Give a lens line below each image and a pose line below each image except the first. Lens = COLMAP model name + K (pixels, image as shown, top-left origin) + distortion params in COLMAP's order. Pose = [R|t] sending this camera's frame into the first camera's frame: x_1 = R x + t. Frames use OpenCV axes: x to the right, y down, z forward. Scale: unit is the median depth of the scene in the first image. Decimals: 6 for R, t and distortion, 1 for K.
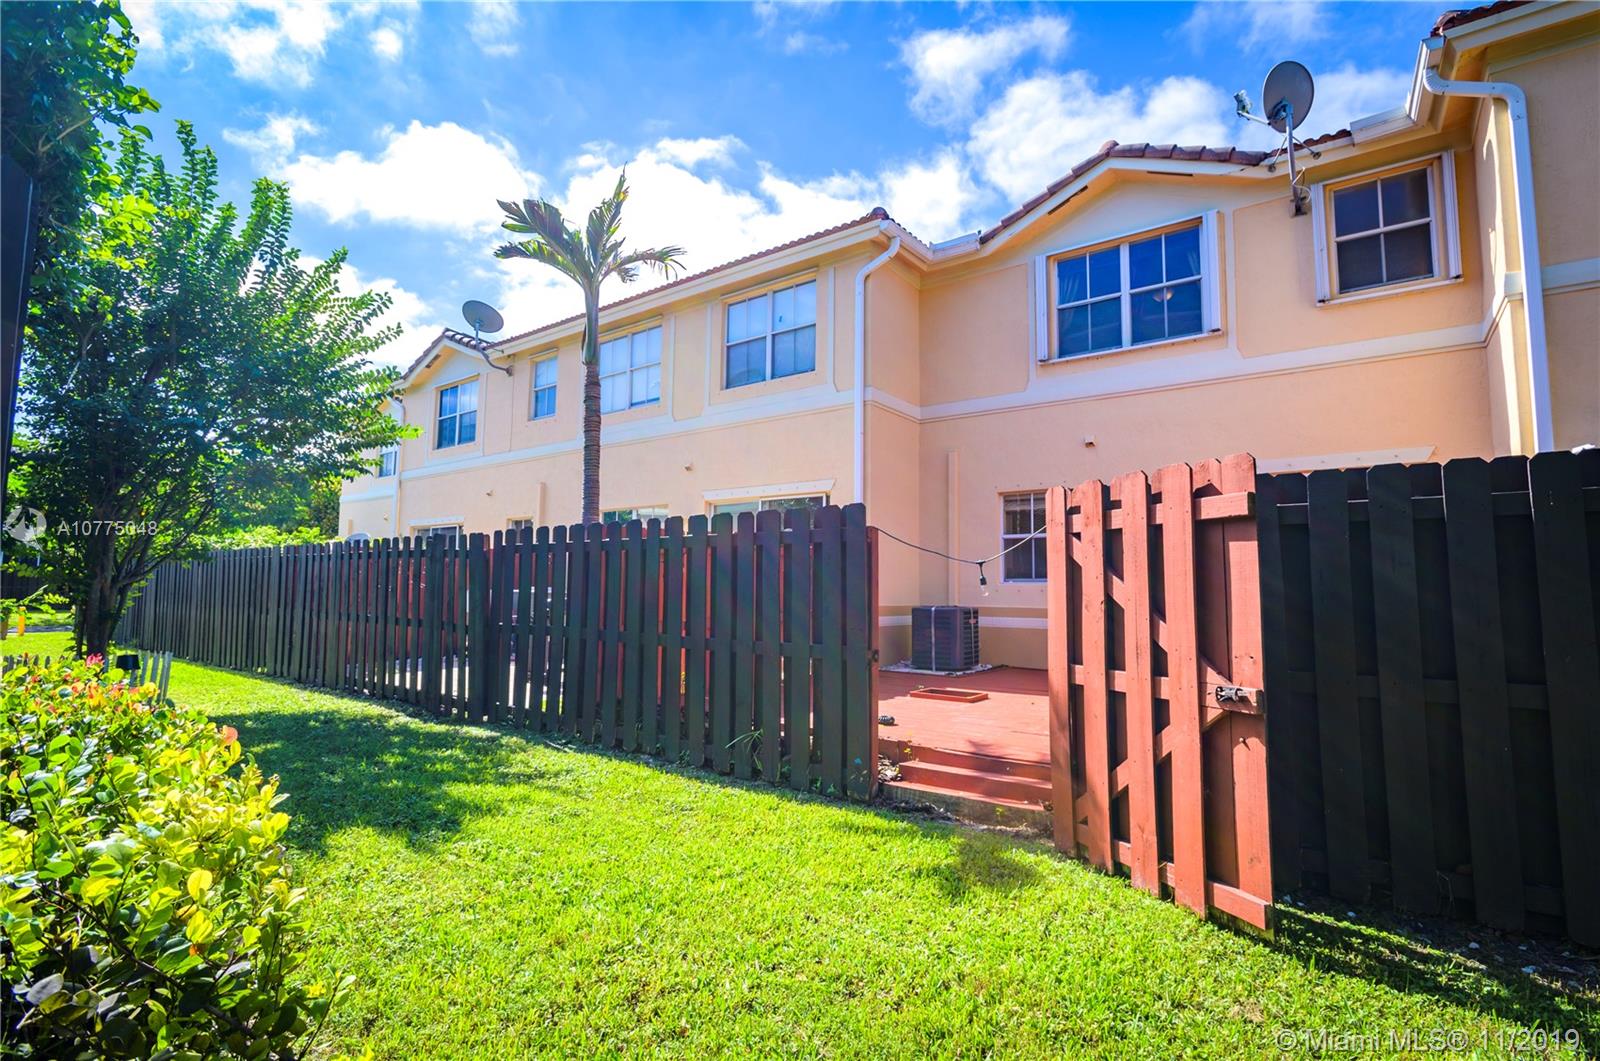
lens RADIAL K [[765.8, 0, 800.8], [0, 765.8, 520.7], [0, 0, 1]] dist [-0.004624, -0.000780]
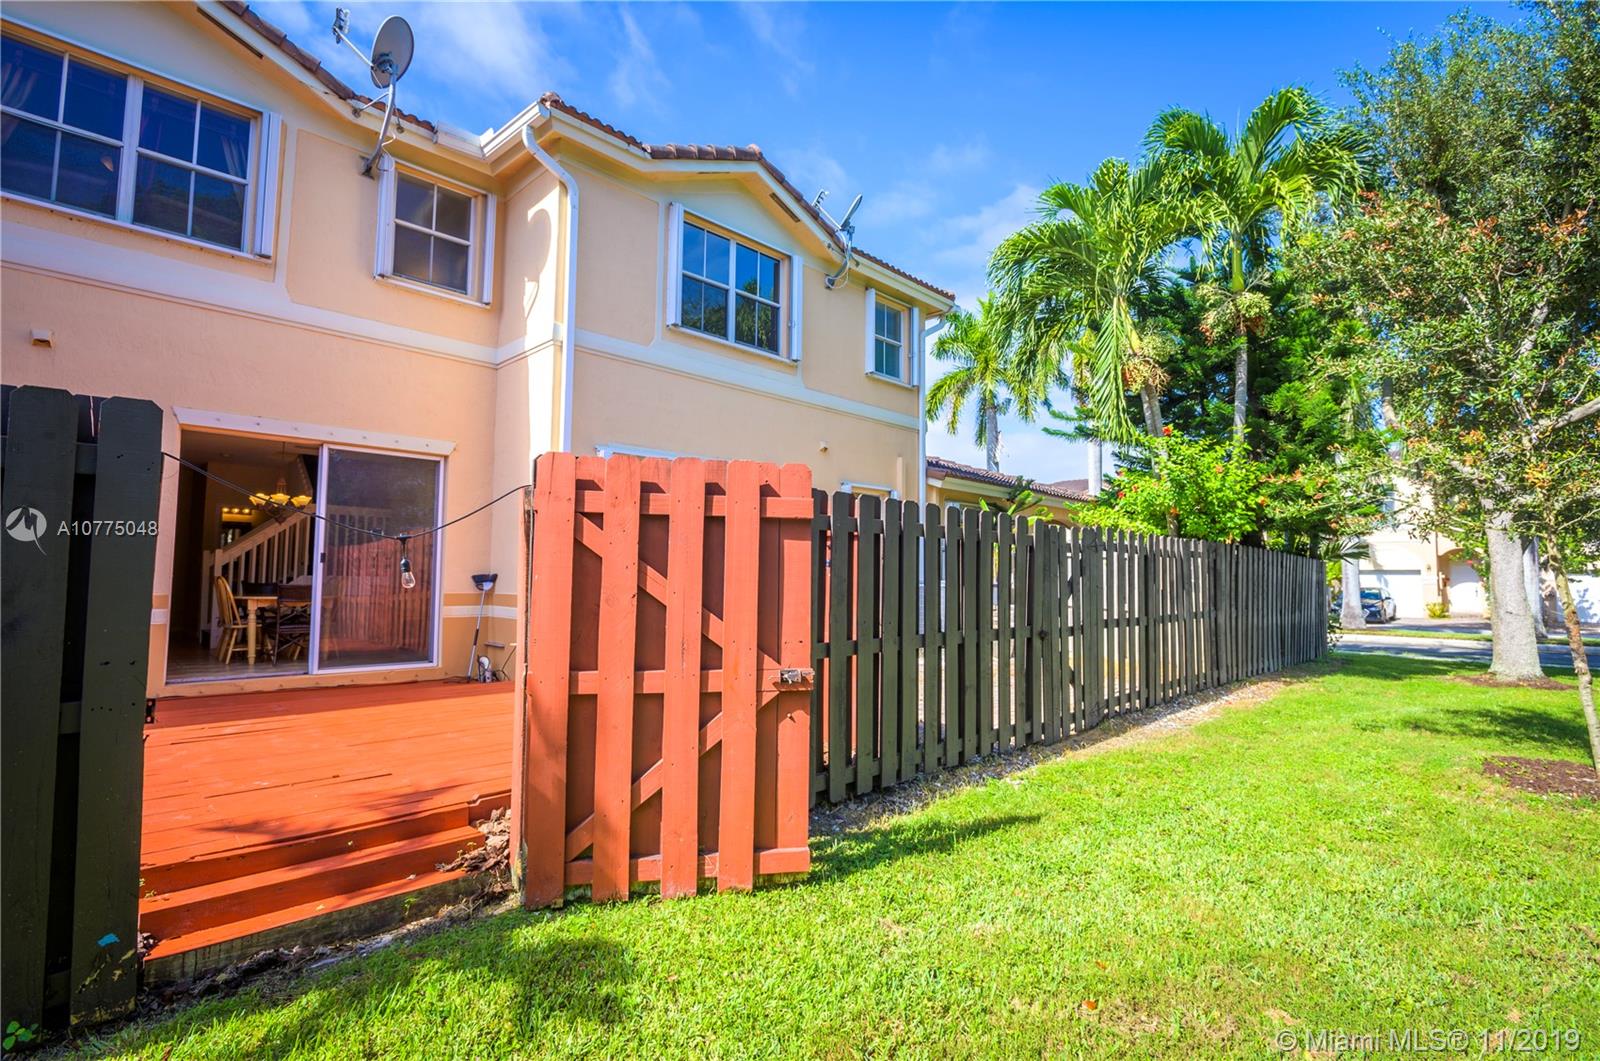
lens RADIAL K [[765.8, 0, 800.8], [0, 765.8, 520.7], [0, 0, 1]] dist [-0.004624, -0.000780]
pose [[0.120919, 0.063870, 0.990605, -0.400282], [-0.103513, 0.993299, -0.051408, 0.039906], [-0.987251, -0.096324, 0.126720, 0.608832]]
